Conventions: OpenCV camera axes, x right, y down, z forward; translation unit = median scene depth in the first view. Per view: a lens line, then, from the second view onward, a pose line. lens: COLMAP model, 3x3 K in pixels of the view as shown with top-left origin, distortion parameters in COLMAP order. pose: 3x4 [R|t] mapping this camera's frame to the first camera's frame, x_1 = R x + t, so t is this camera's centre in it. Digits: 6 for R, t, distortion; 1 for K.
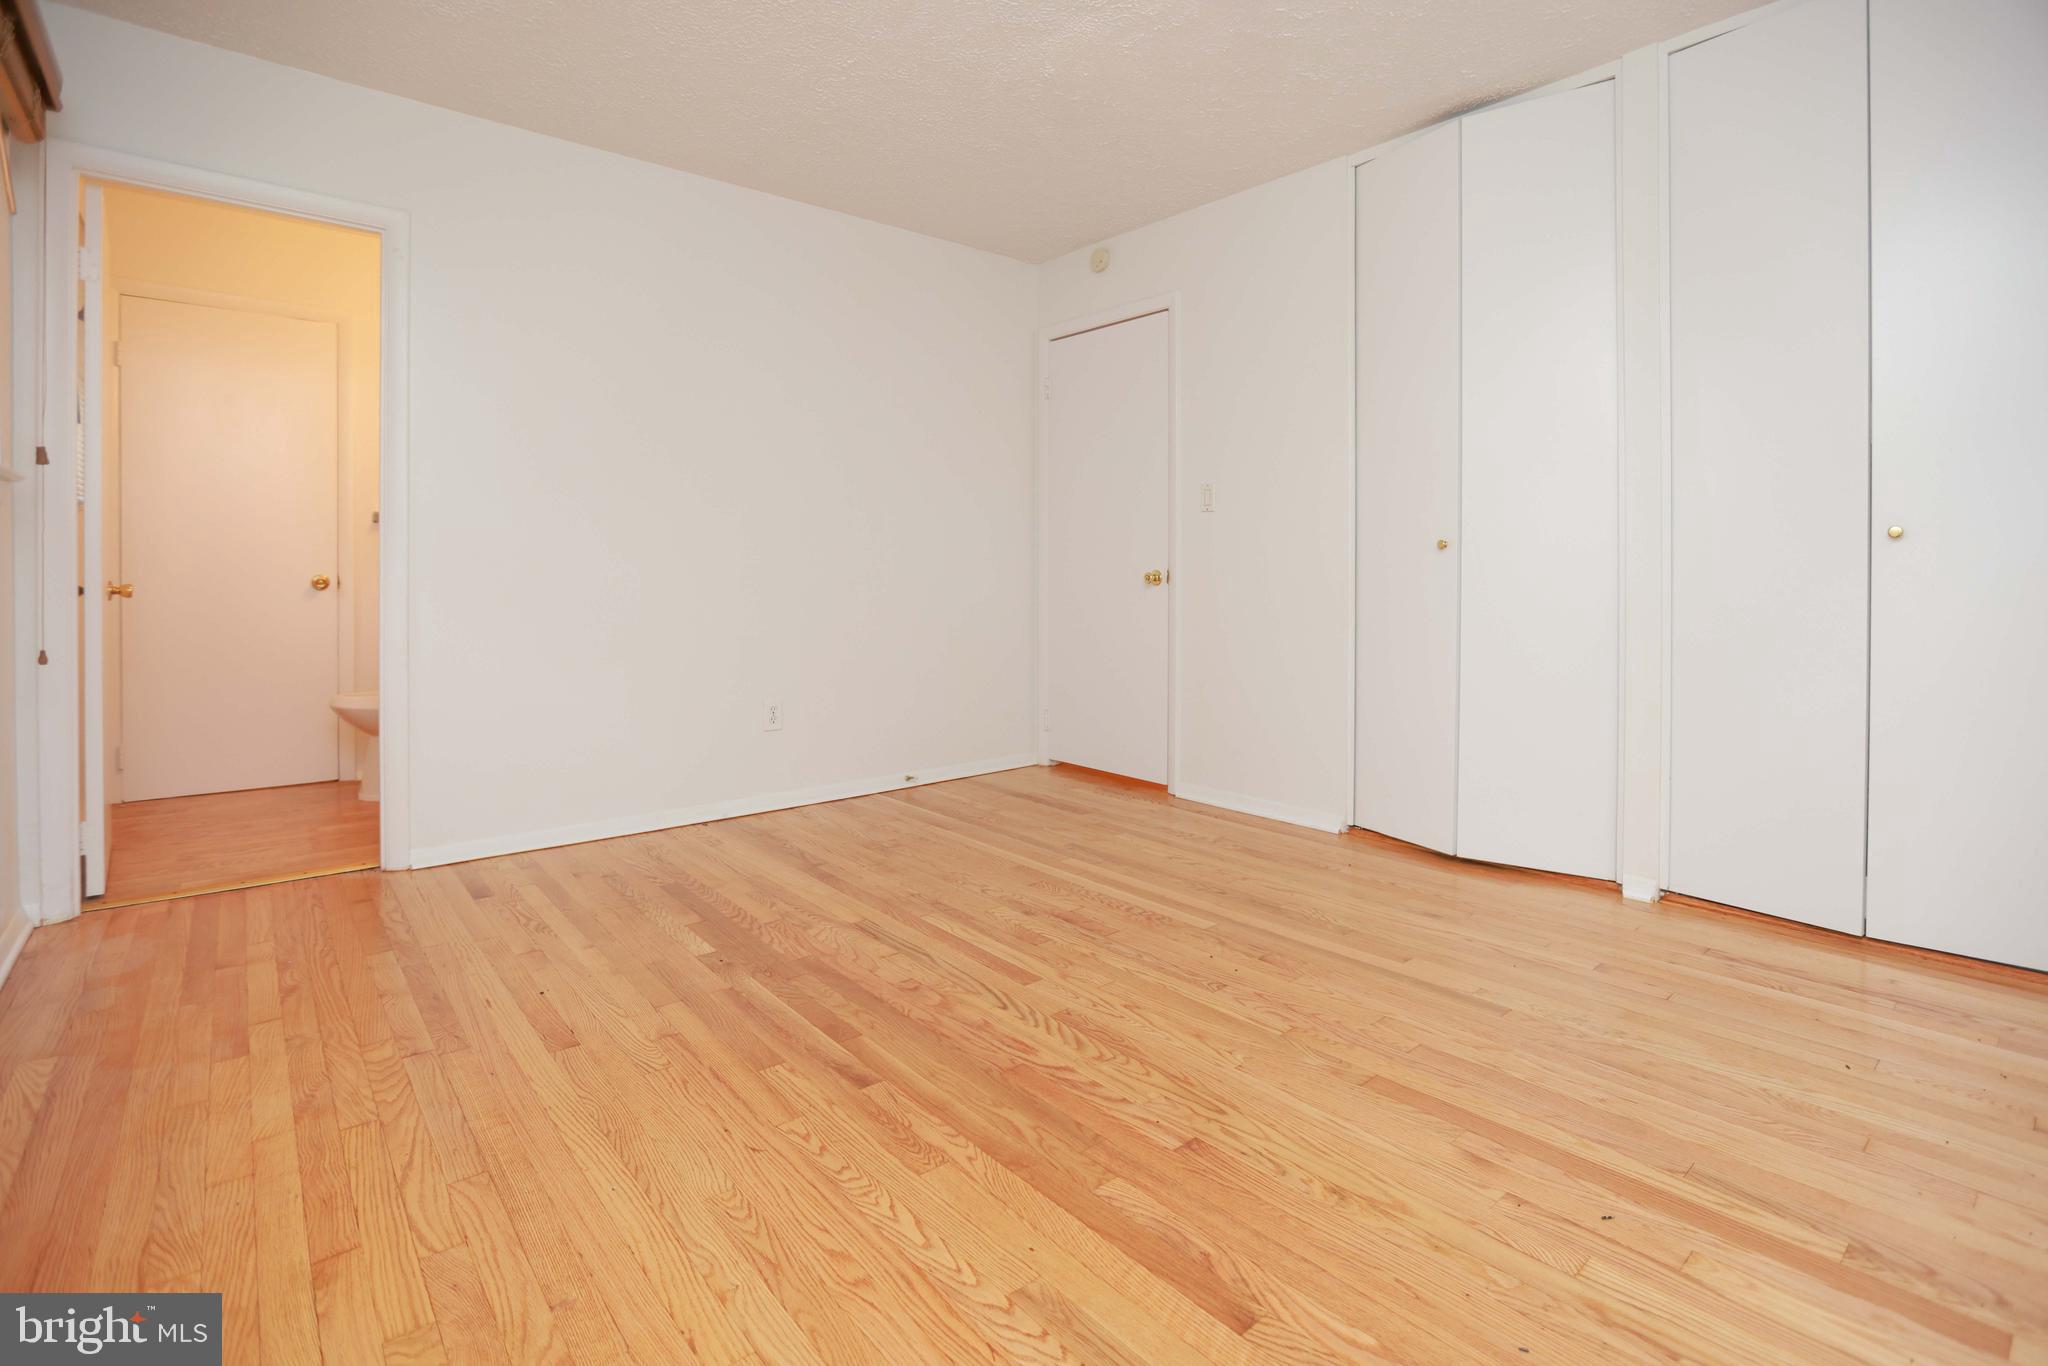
lens RADIAL K [[936.7, 0, 1035.9], [0, 936.7, 681.6], [0, 0, 1]] dist [-0.044514, 0.004105]
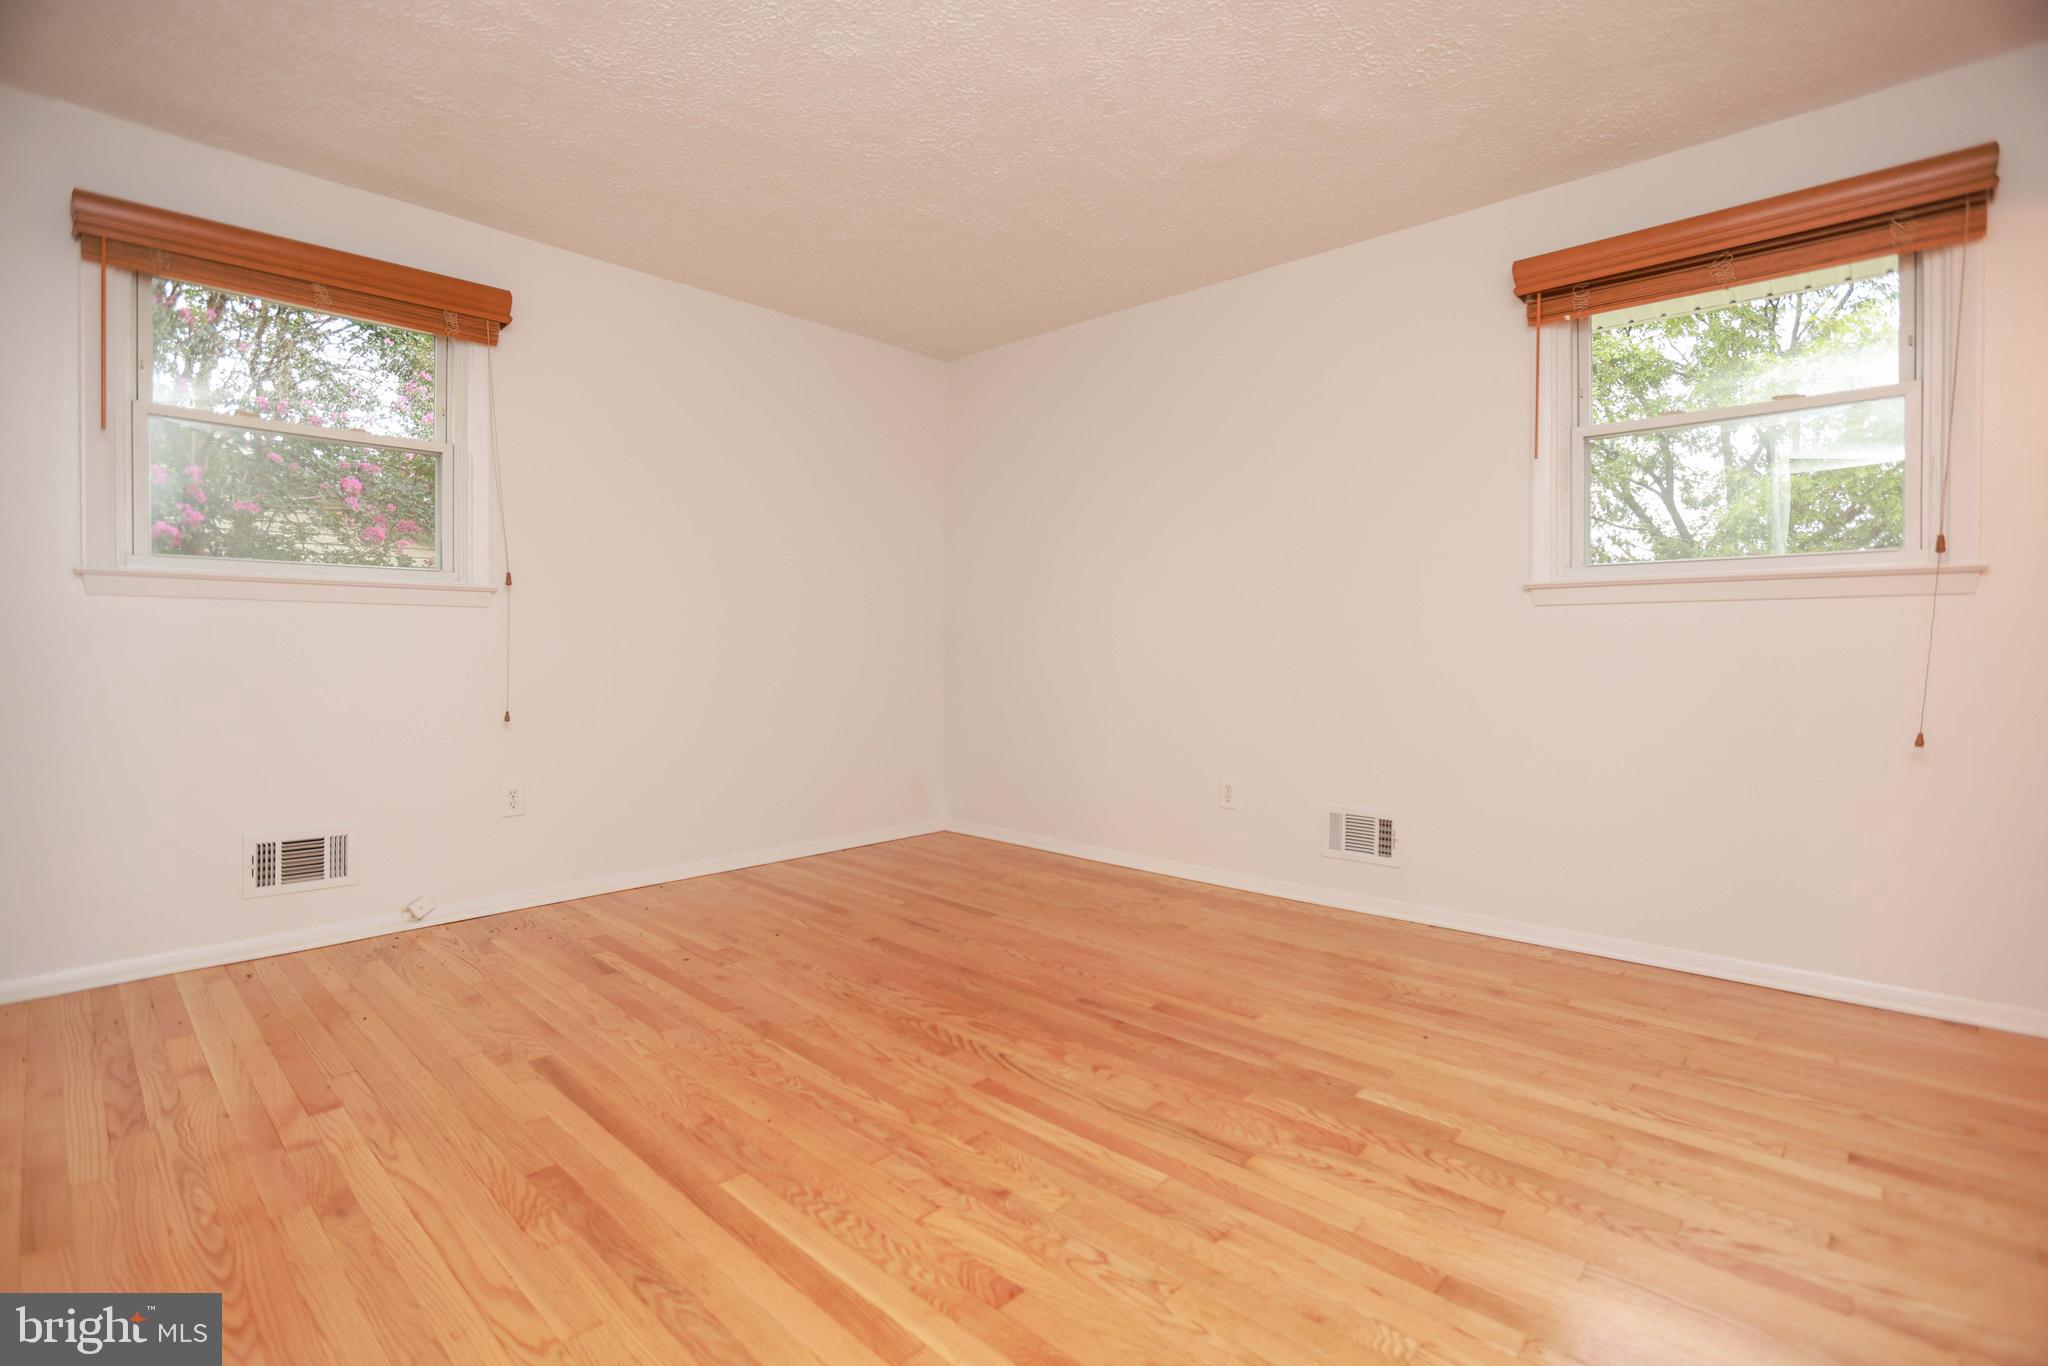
lens RADIAL K [[936.7, 0, 1029.8], [0, 936.7, 681.7], [0, 0, 1]] dist [-0.044514, 0.004105]
pose [[-0.992119, -0.002621, -0.125270, 0.072210], [-0.020535, 0.989664, 0.141930, -0.239100], [0.123603, 0.143384, -0.981918, 2.029795]]
